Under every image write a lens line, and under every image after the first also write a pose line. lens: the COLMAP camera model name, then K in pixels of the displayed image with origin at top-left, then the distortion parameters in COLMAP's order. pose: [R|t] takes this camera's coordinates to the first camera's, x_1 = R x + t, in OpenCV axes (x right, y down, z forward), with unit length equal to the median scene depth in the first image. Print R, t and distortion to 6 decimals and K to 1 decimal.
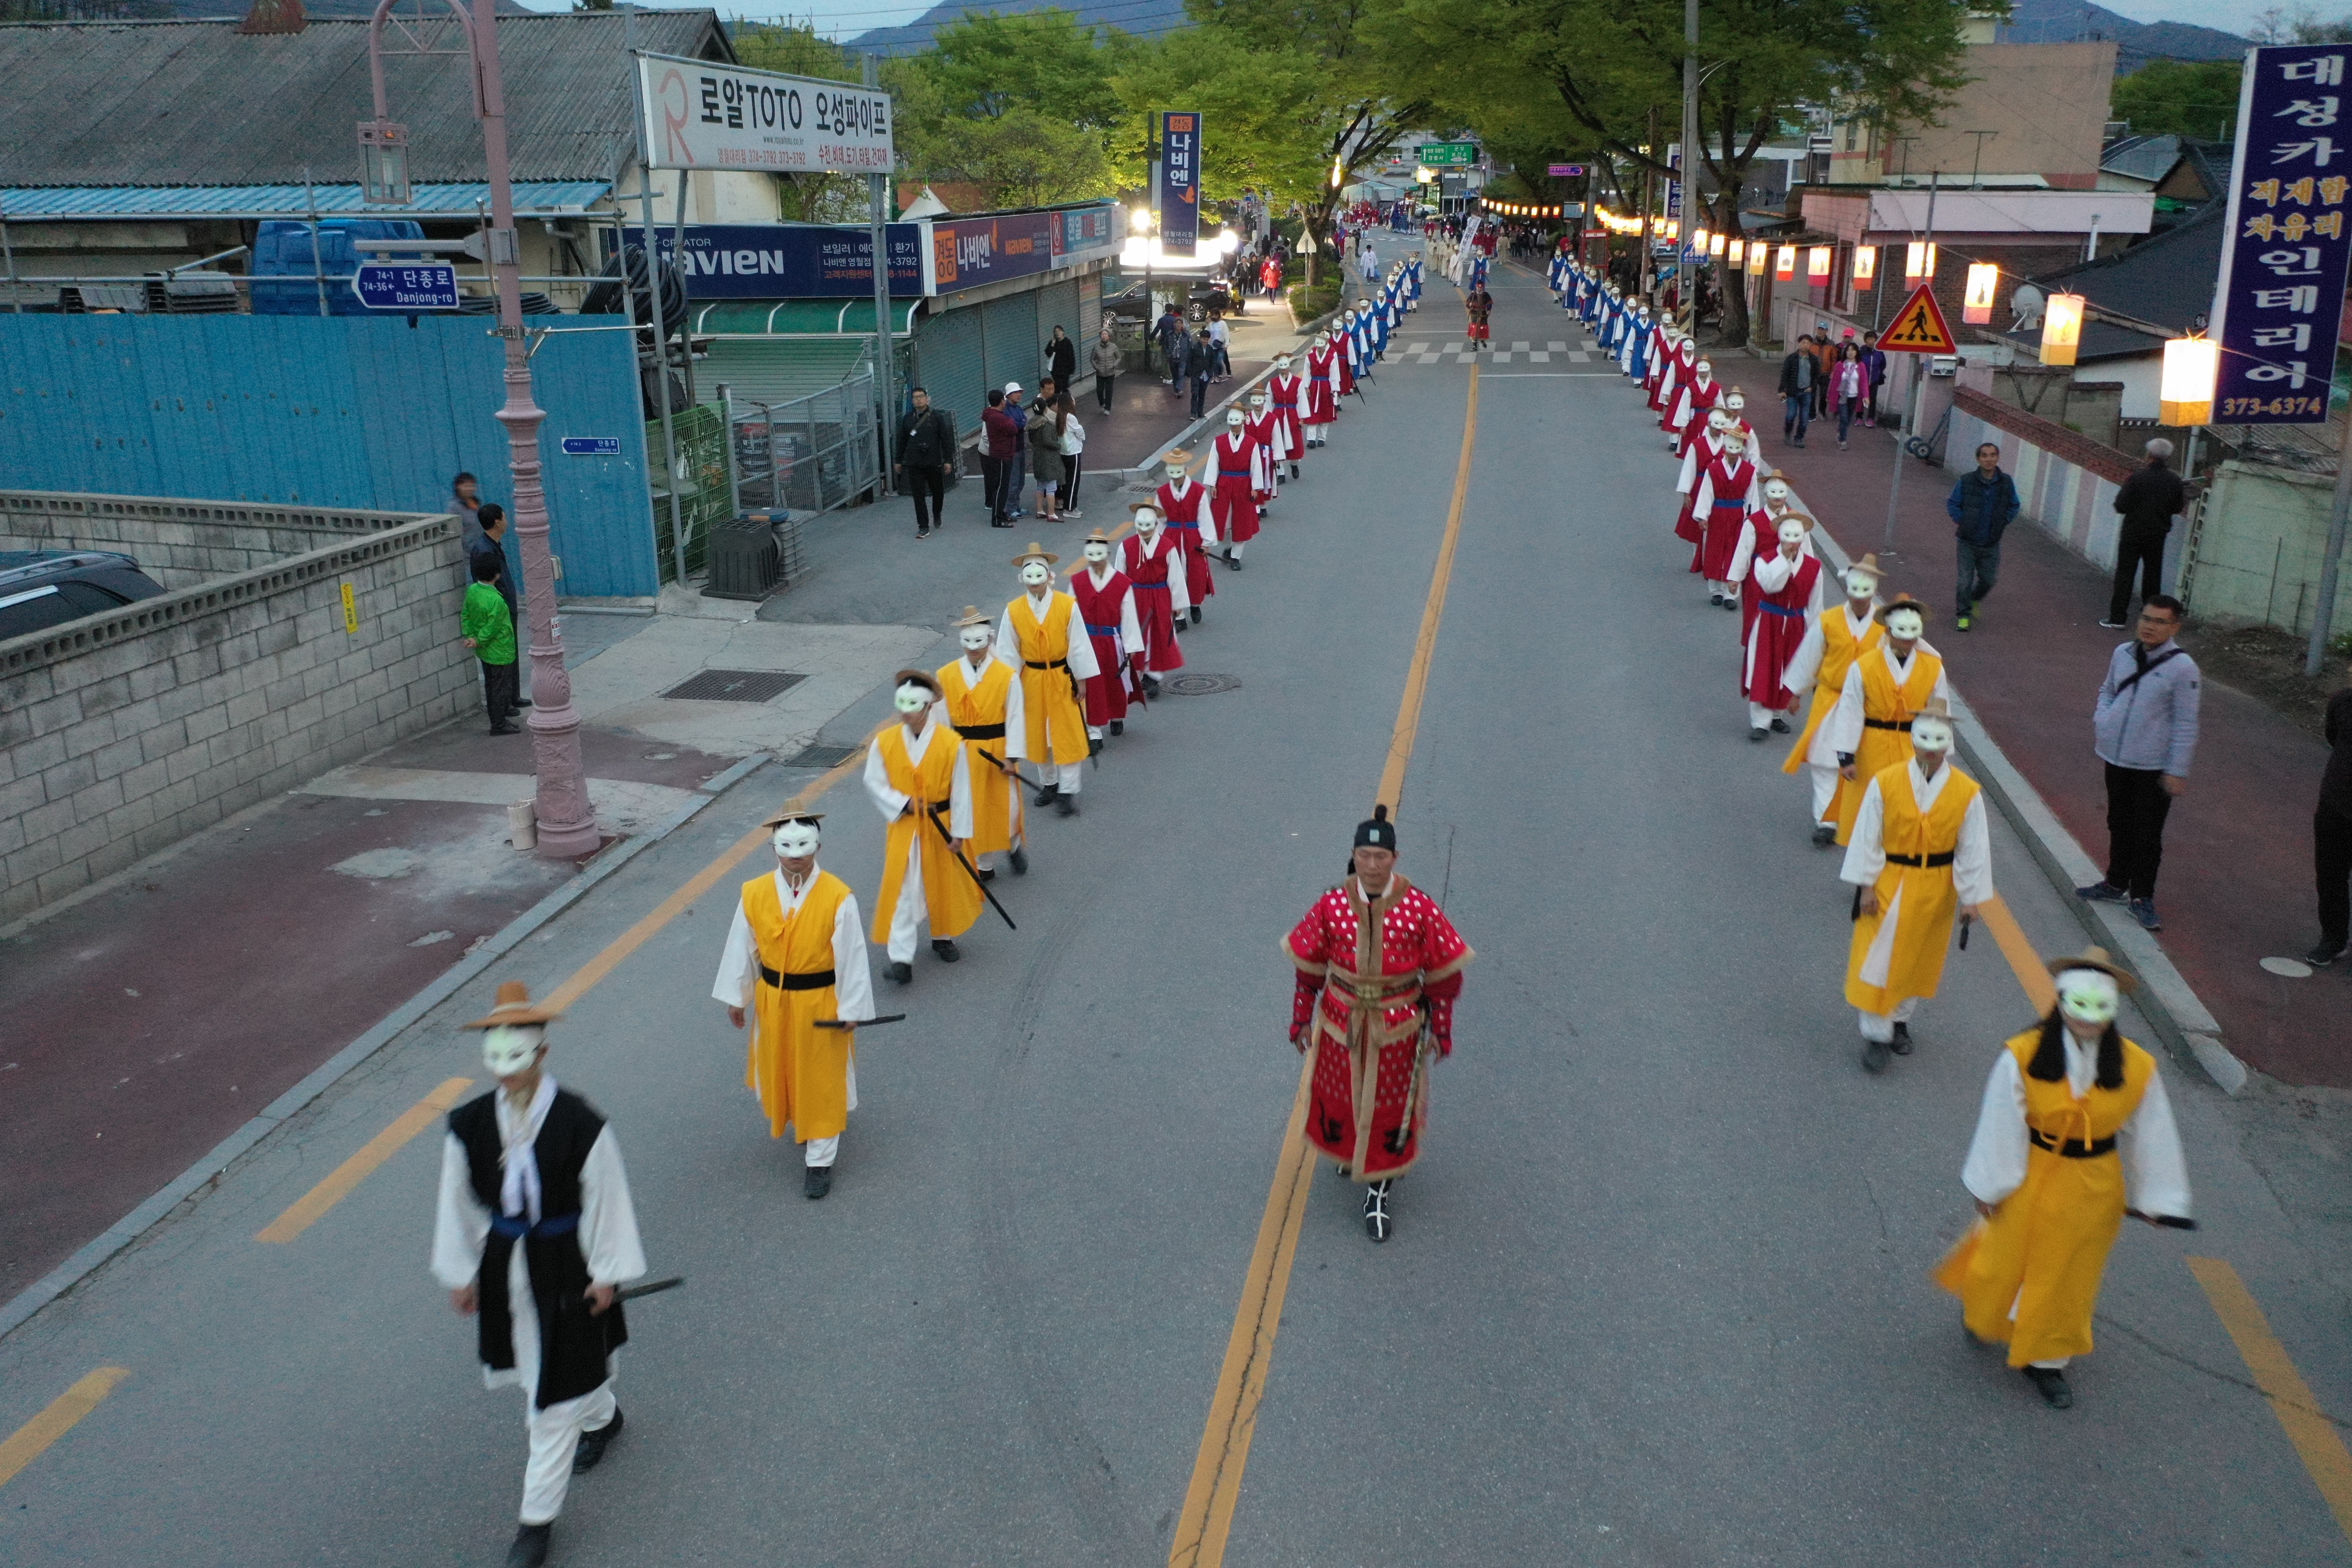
lens RADIAL K [[1839.2, 0, 1177.0], [0, 1839.2, 790.0], [0, 0, 1]] dist [-0.014336, -0.003357]
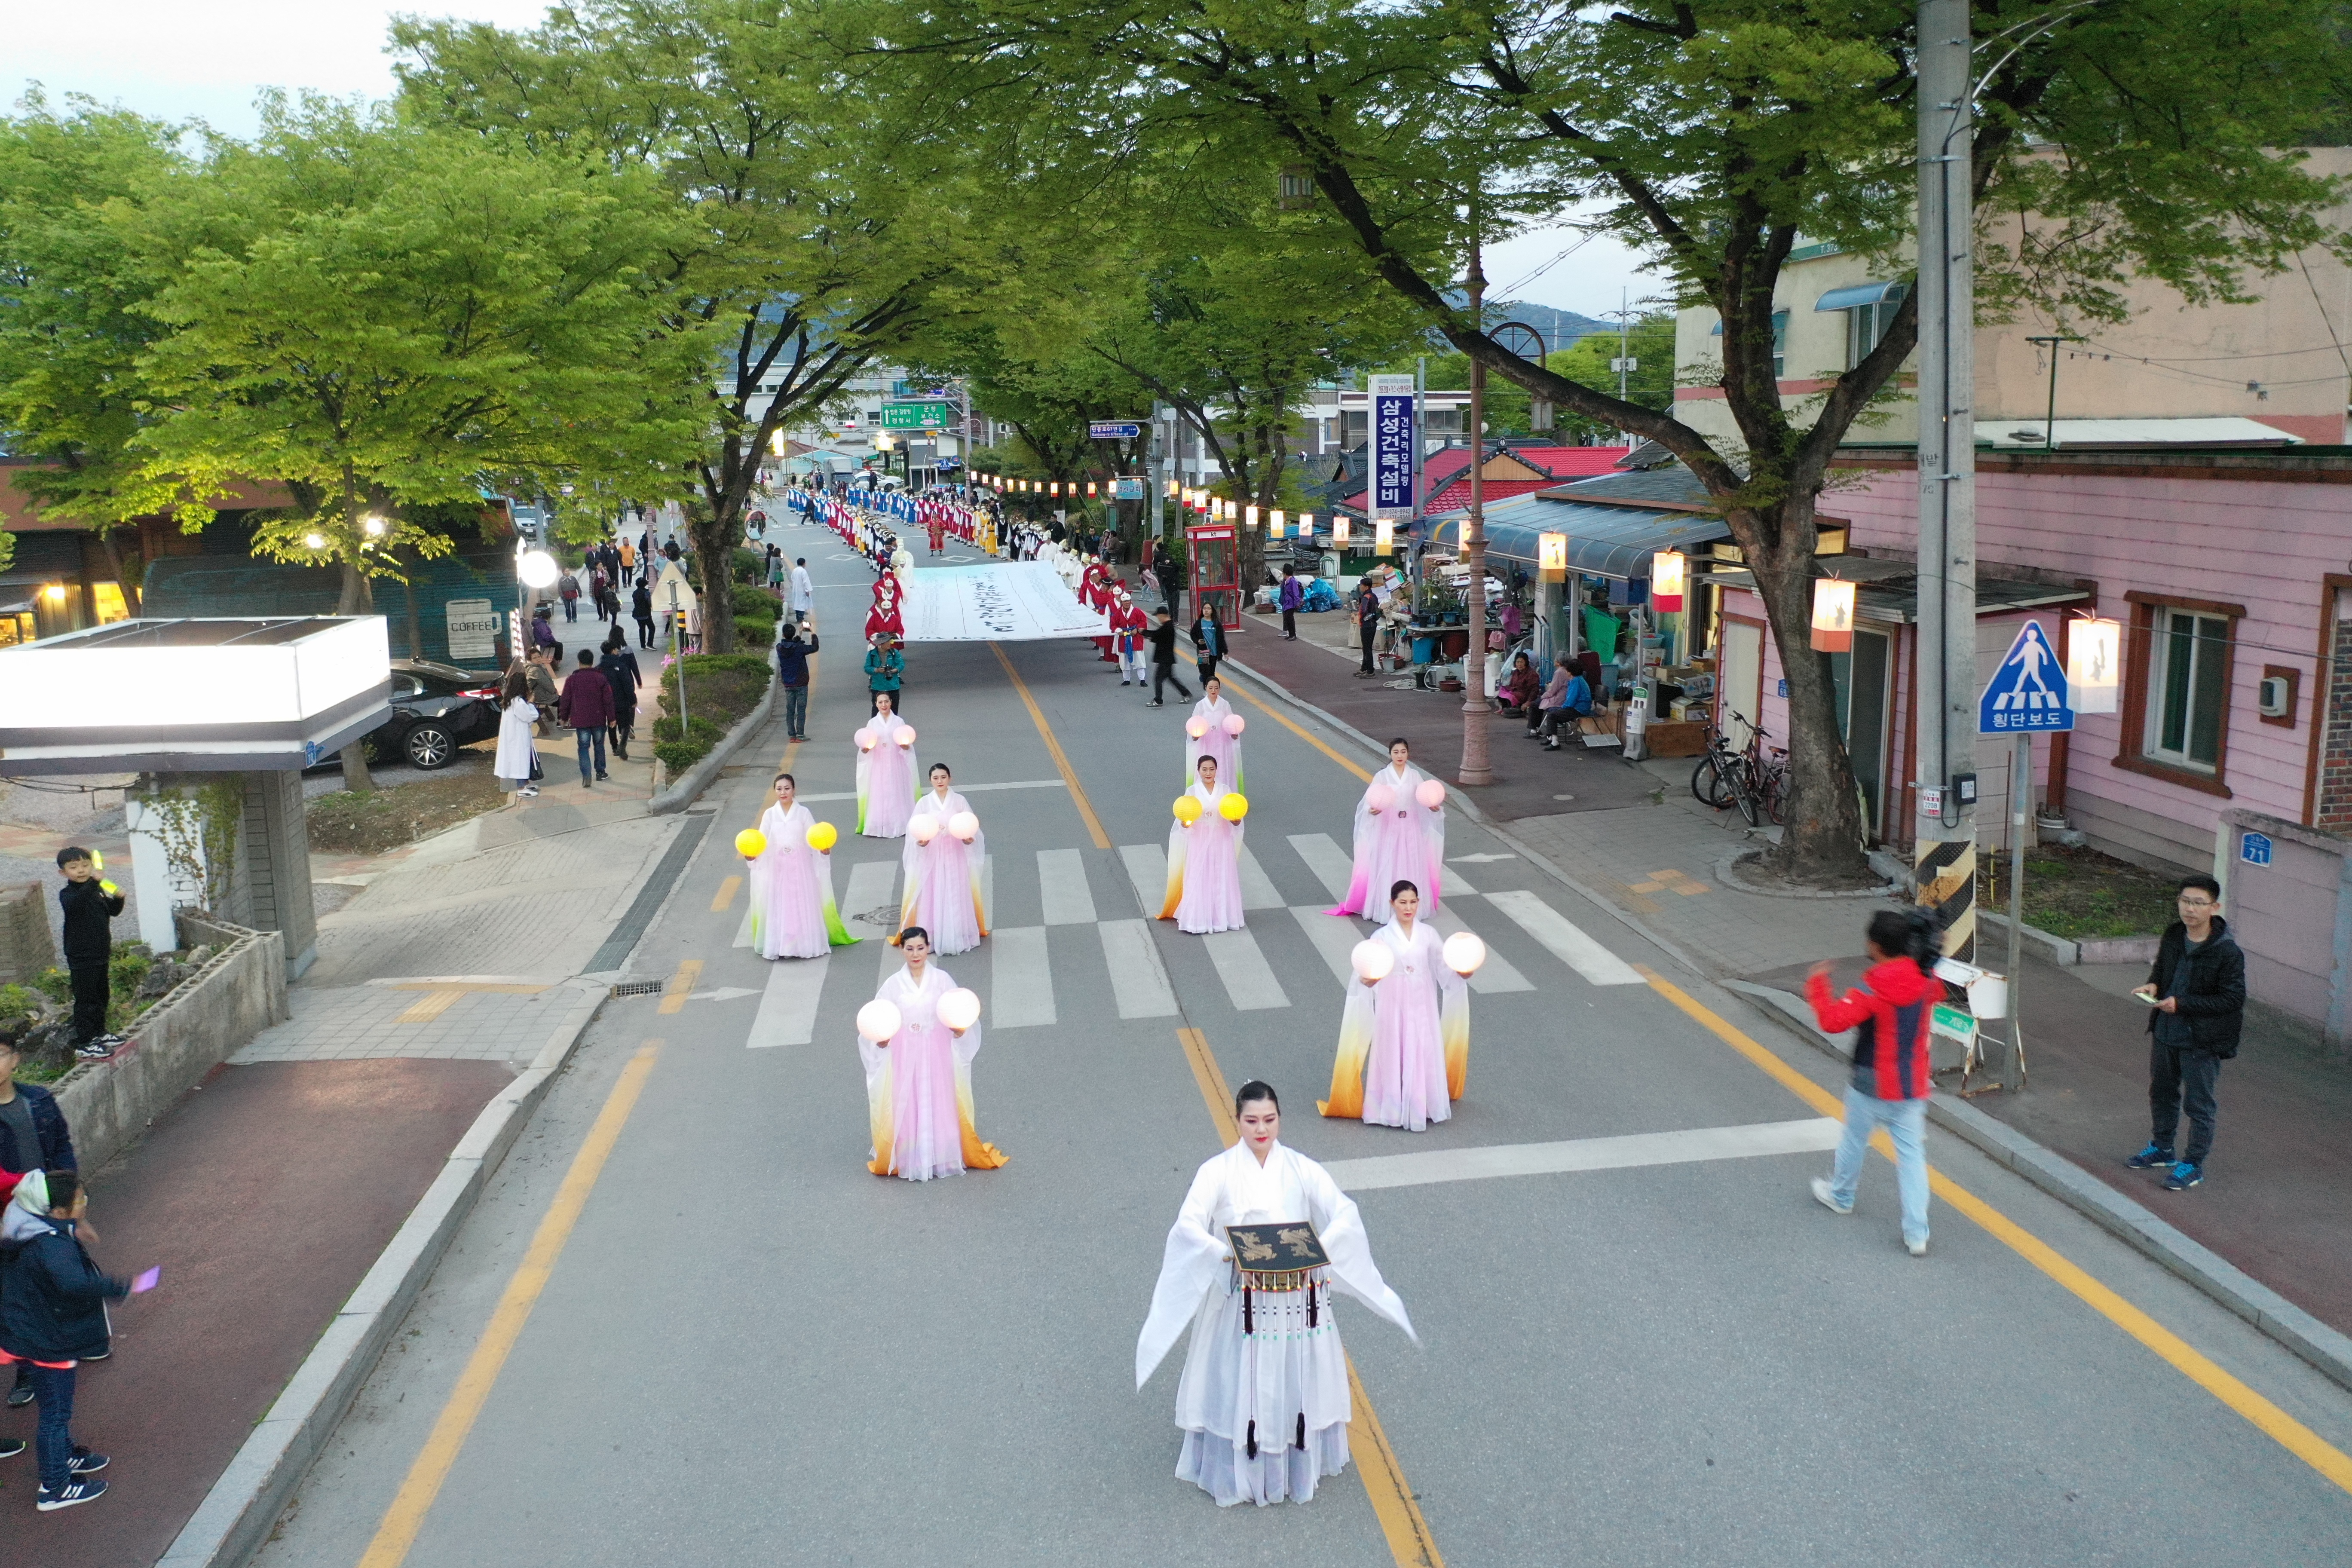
lens RADIAL K [[1839.2, 0, 1179.3], [0, 1839.2, 768.0], [0, 0, 1]] dist [-0.014336, -0.003357]
pose [[0.958533, -0.061165, 0.278339, 0.066599], [0.101556, 0.985888, -0.133083, -0.198795], [-0.266271, 0.155831, 0.951218, 0.597210]]
